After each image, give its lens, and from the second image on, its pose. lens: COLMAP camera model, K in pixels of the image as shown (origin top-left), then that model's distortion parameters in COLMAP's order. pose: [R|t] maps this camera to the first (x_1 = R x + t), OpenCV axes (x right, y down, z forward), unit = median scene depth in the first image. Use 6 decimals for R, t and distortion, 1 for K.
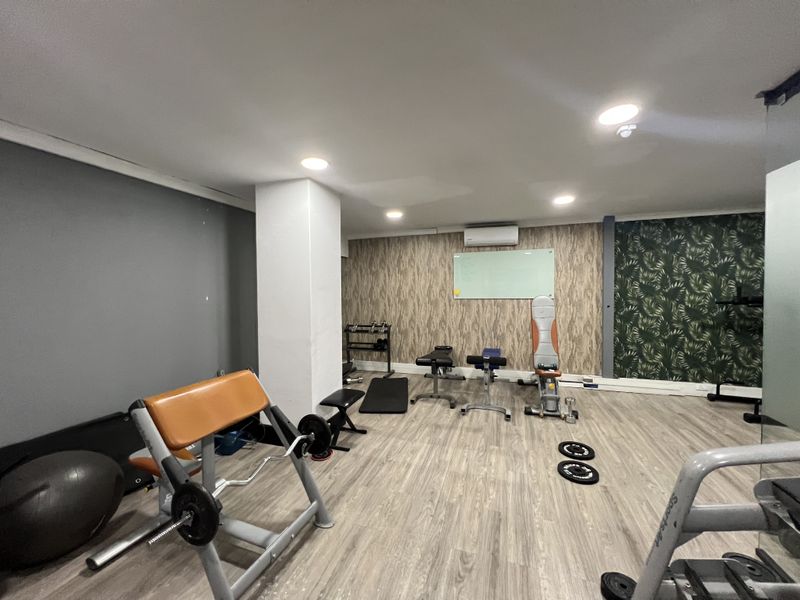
lens RADIAL K [[319.7, 0, 398.9], [0, 319.7, 298.6], [0, 0, 1]] dist [0.001201, 0.000009]
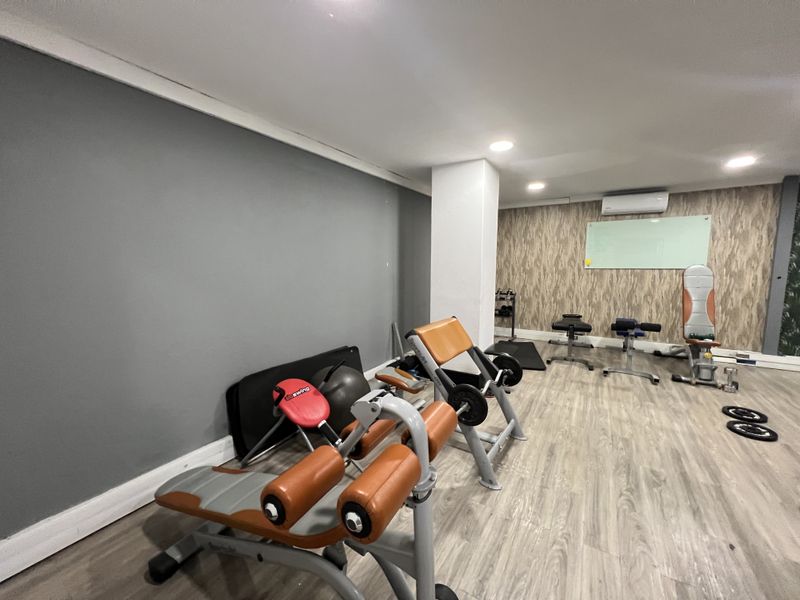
lens RADIAL K [[319.7, 0, 398.9], [0, 319.7, 298.3], [0, 0, 1]] dist [0.001201, 0.000009]
pose [[0.972892, 0.030200, -0.229279, -0.213854], [-0.011299, 0.996460, 0.083306, 0.021979], [0.230983, -0.078457, 0.969789, -0.159166]]
